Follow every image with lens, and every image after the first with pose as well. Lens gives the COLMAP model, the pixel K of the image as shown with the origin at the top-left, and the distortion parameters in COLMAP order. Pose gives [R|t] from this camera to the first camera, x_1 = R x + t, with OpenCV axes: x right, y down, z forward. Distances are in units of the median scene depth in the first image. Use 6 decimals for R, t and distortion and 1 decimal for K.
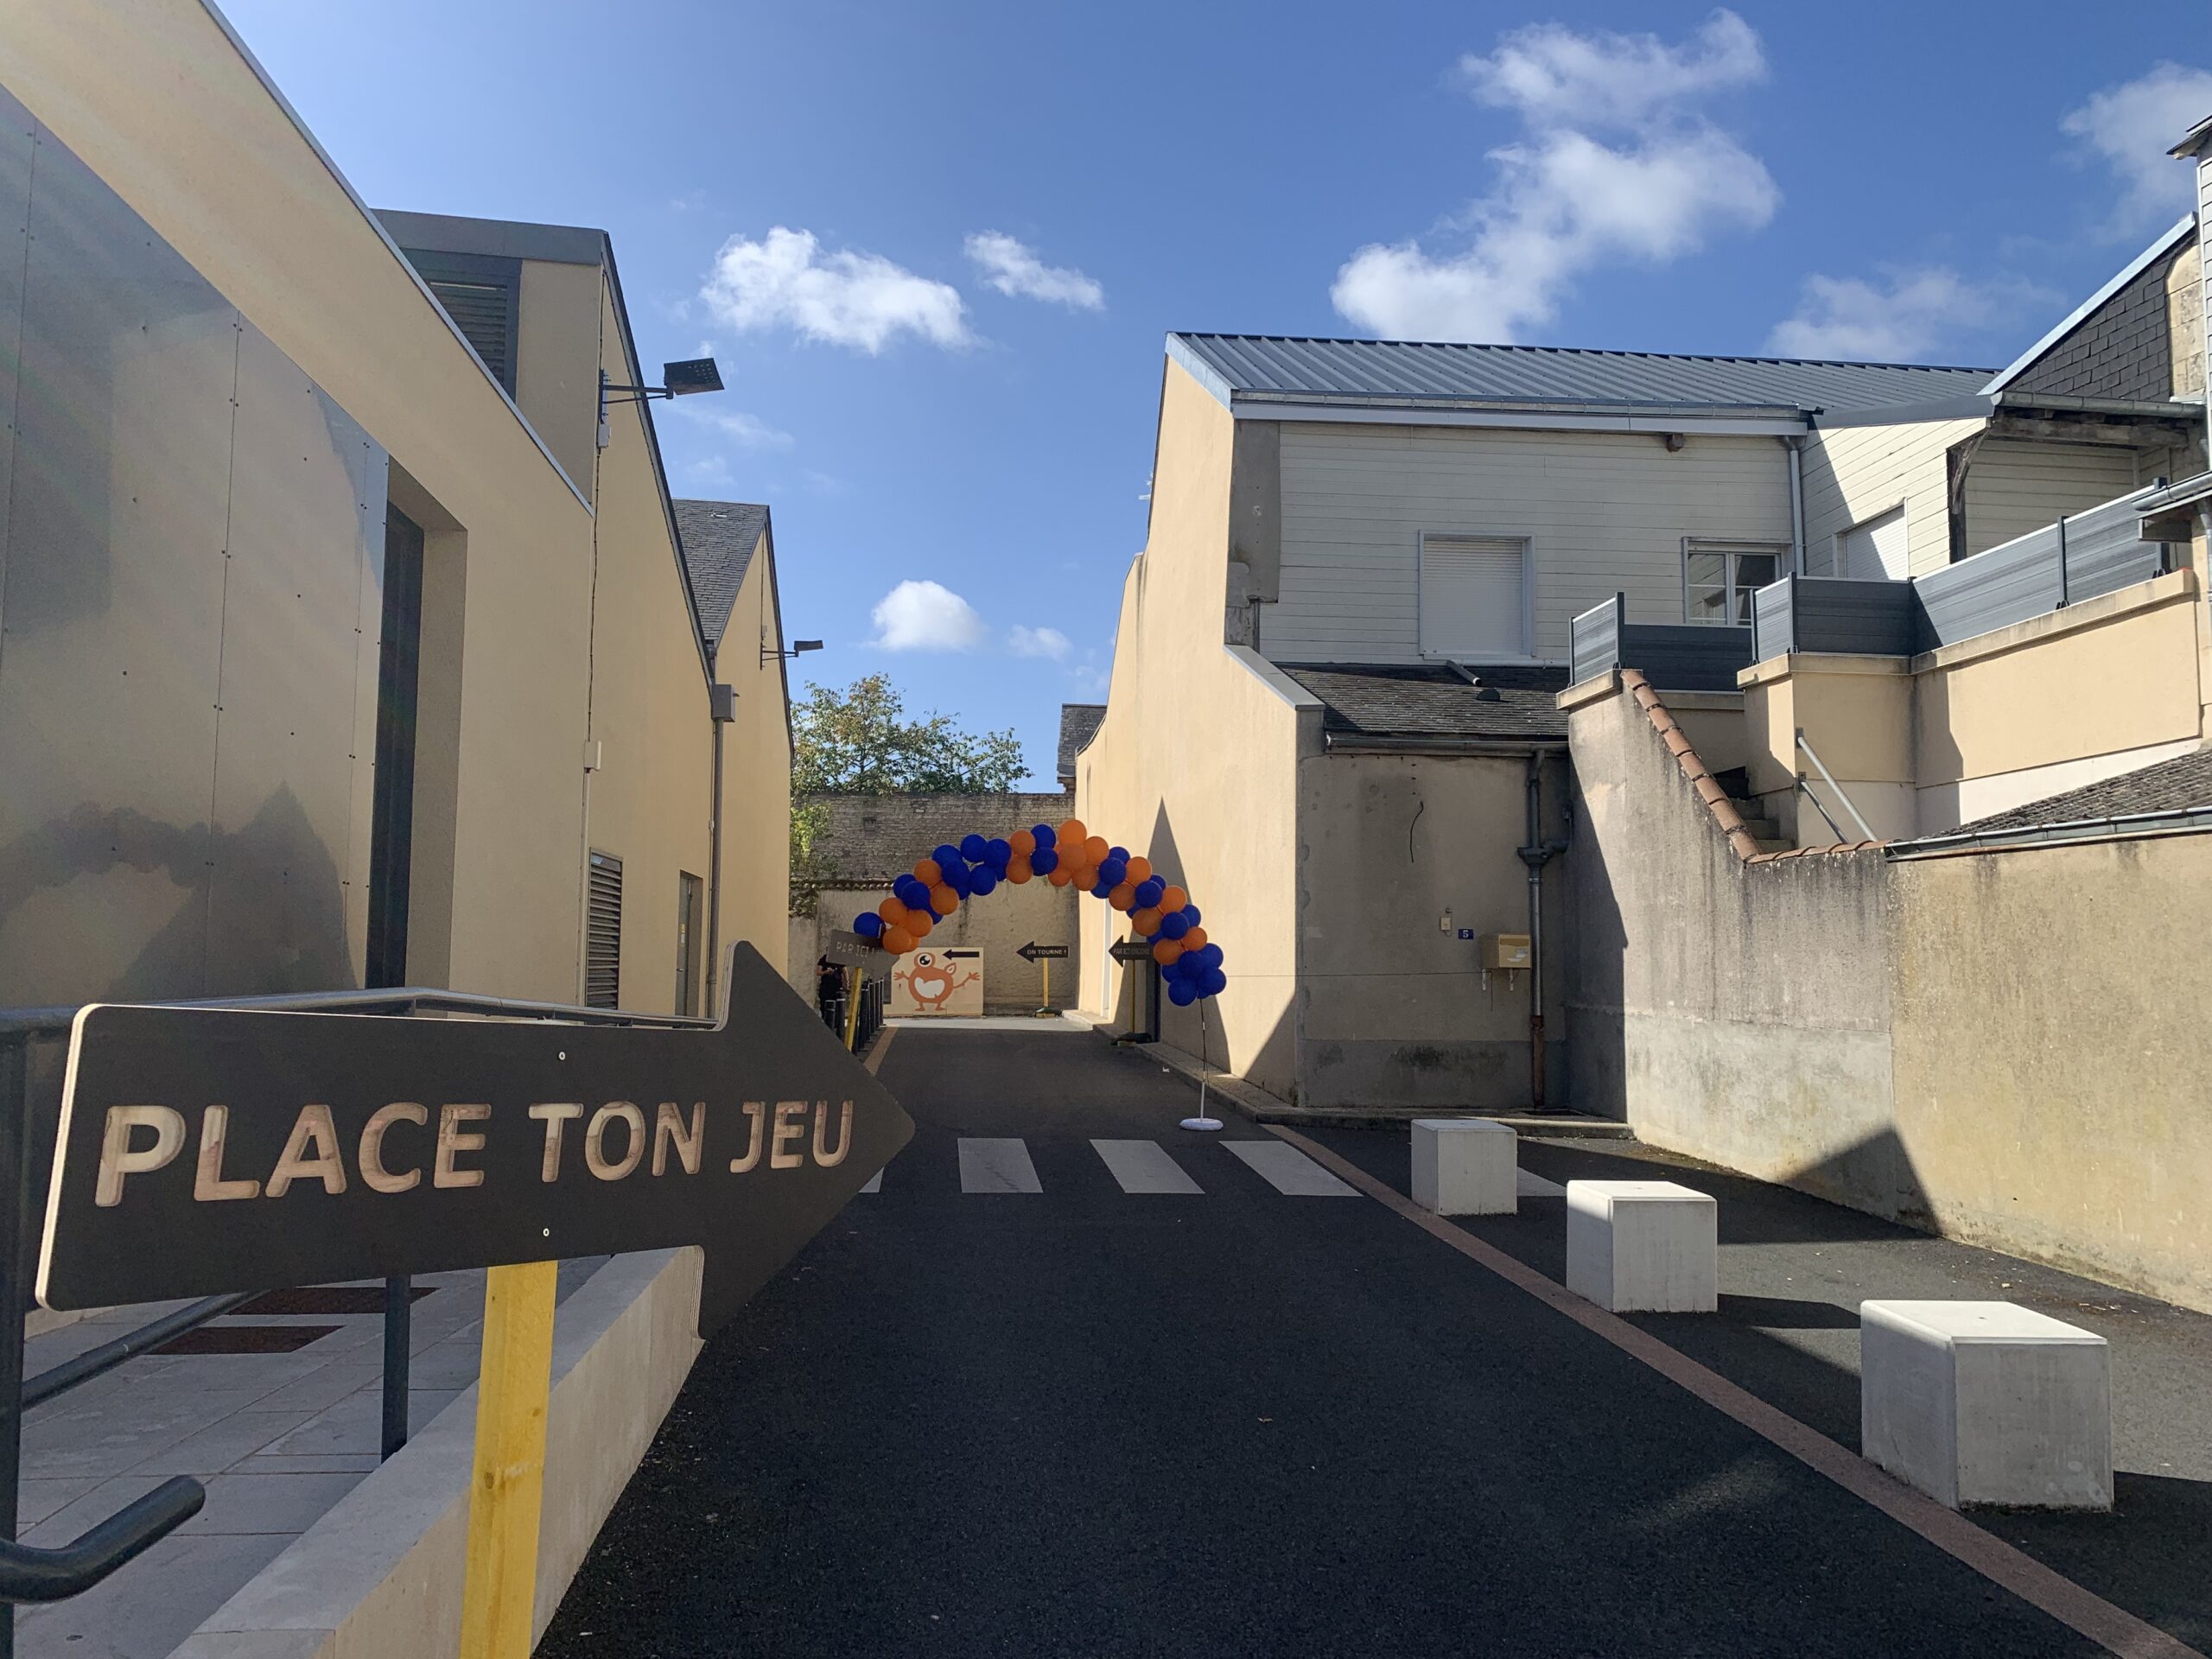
lens RADIAL K [[1687.3, 0, 1112.4], [0, 1687.3, 819.0], [0, 0, 1]] dist [0.018772, -0.004627]
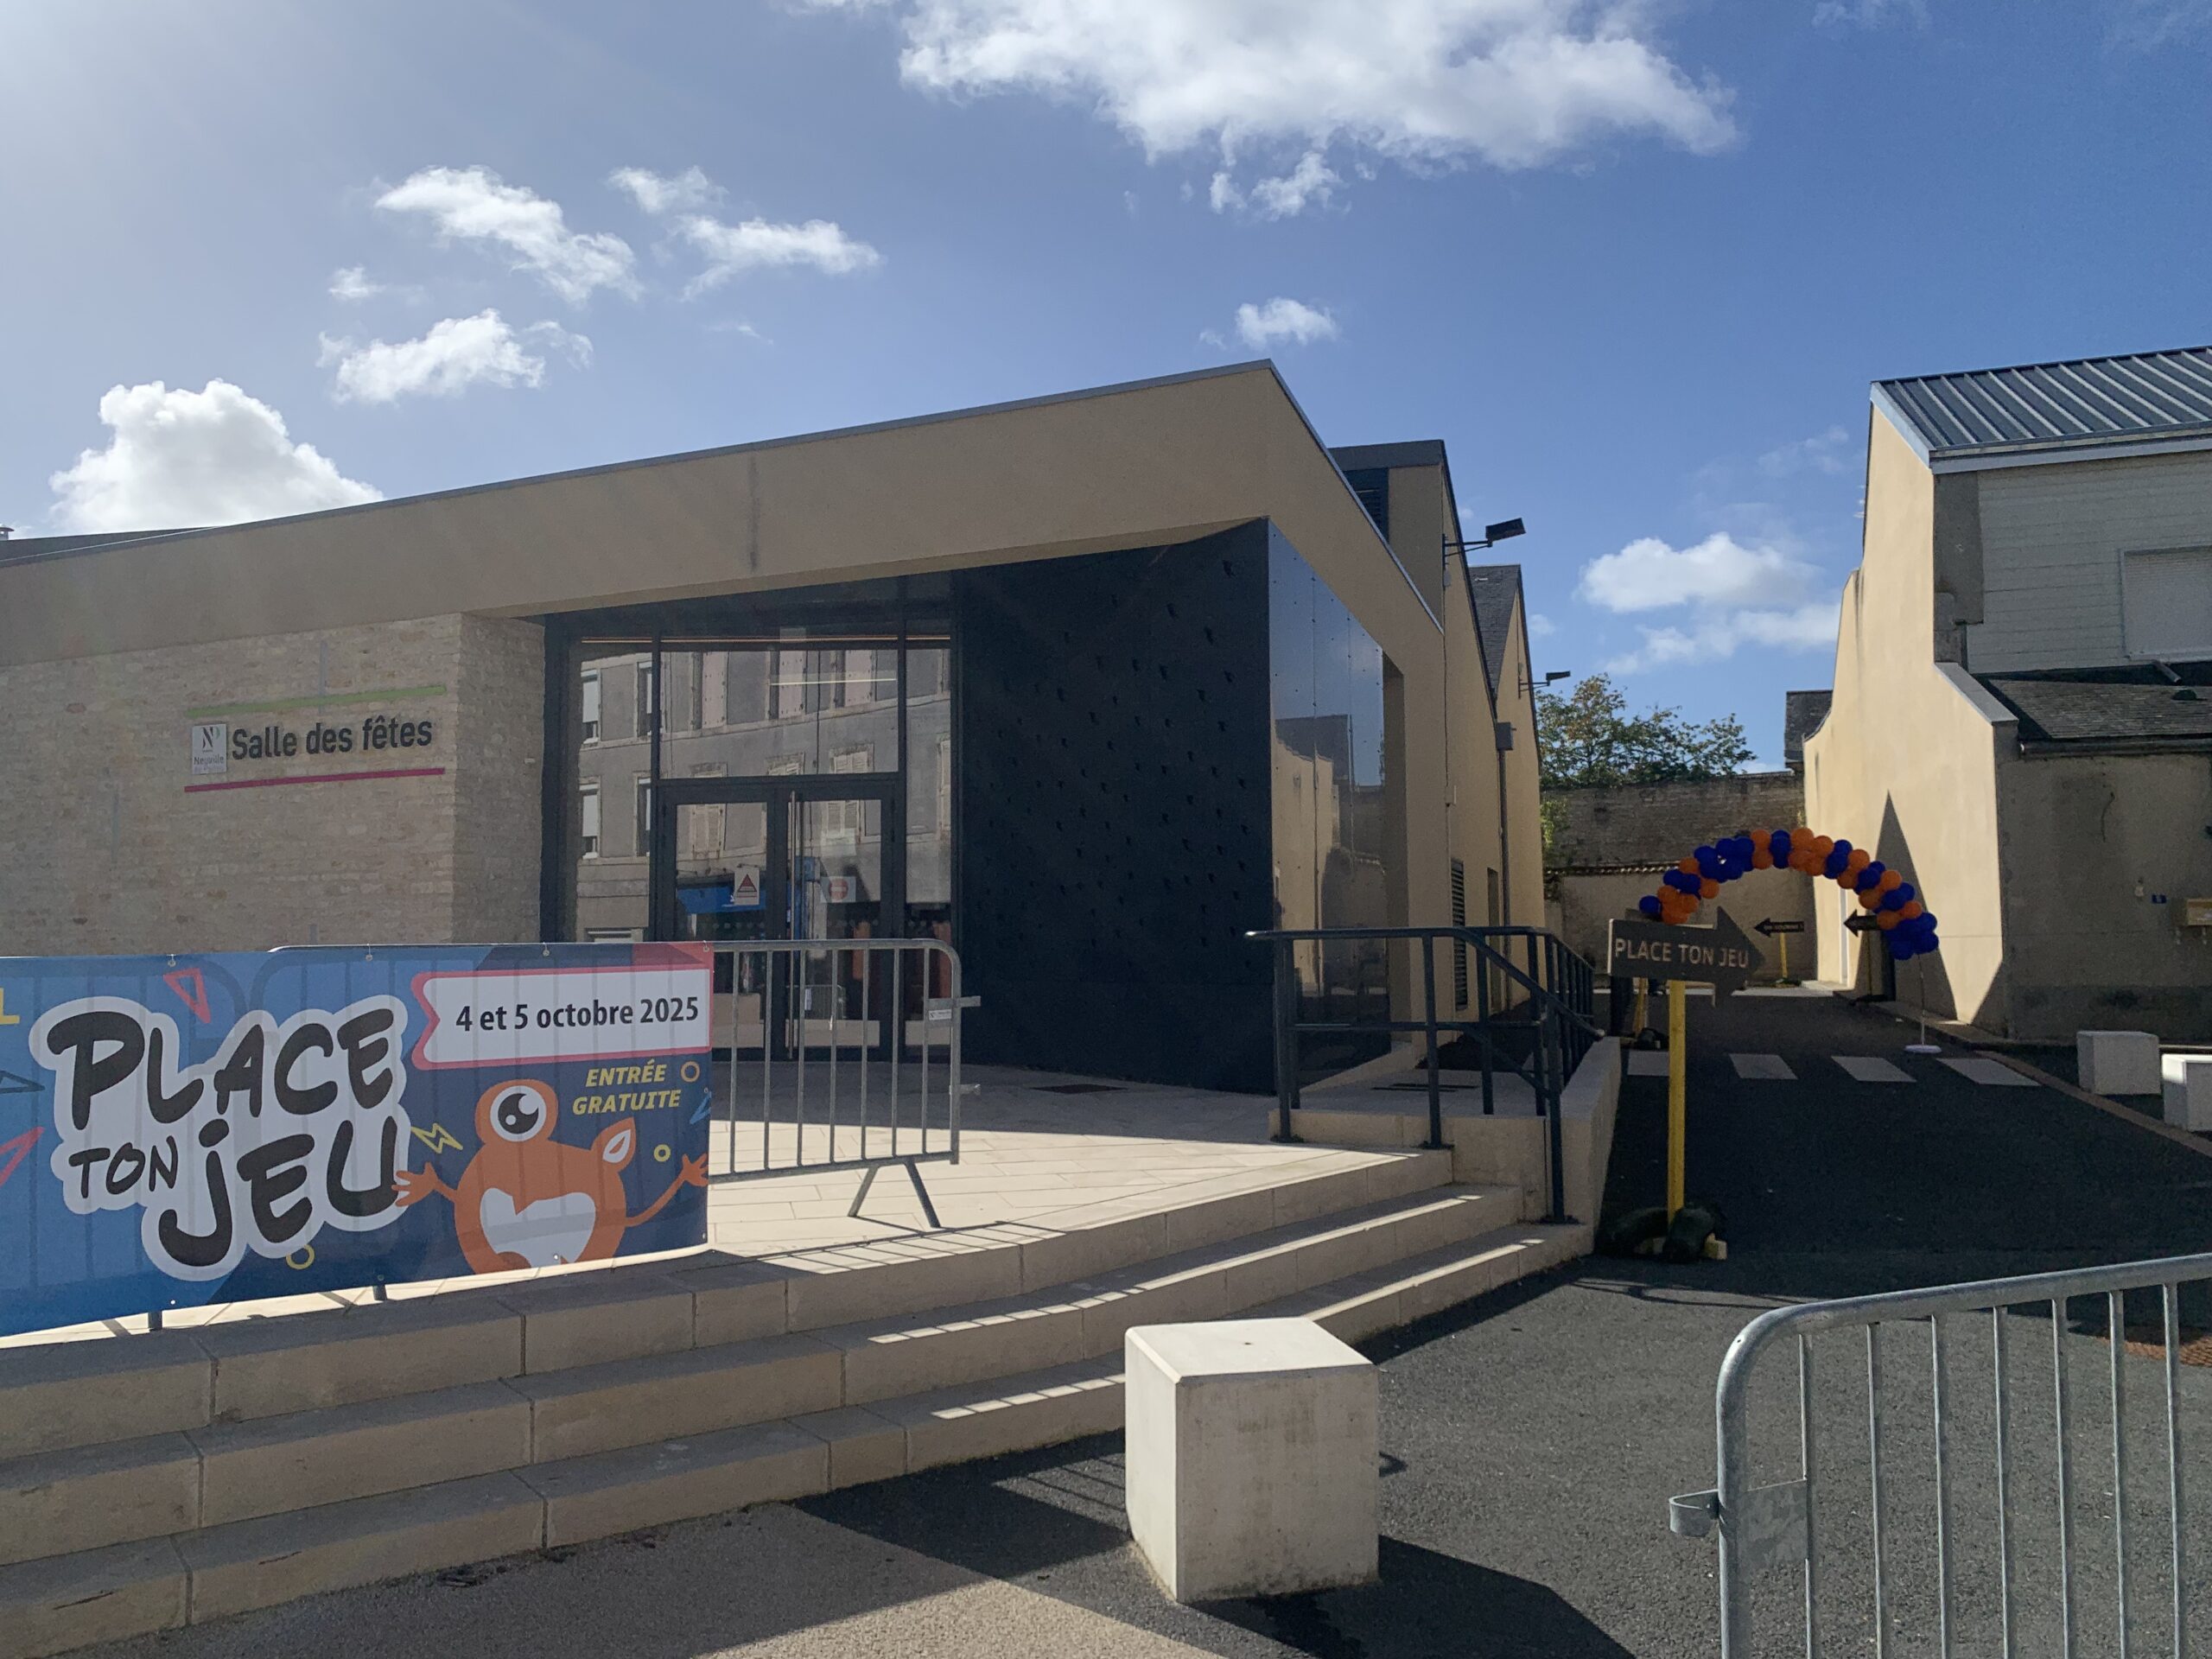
lens RADIAL K [[1687.3, 0, 1112.4], [0, 1687.3, 819.0], [0, 0, 1]] dist [0.018772, -0.004627]
pose [[0.915740, -0.048159, -0.398875, 0.006717], [0.051561, 0.998667, -0.002204, -0.020149], [0.398449, -0.018548, 0.917003, -0.329139]]
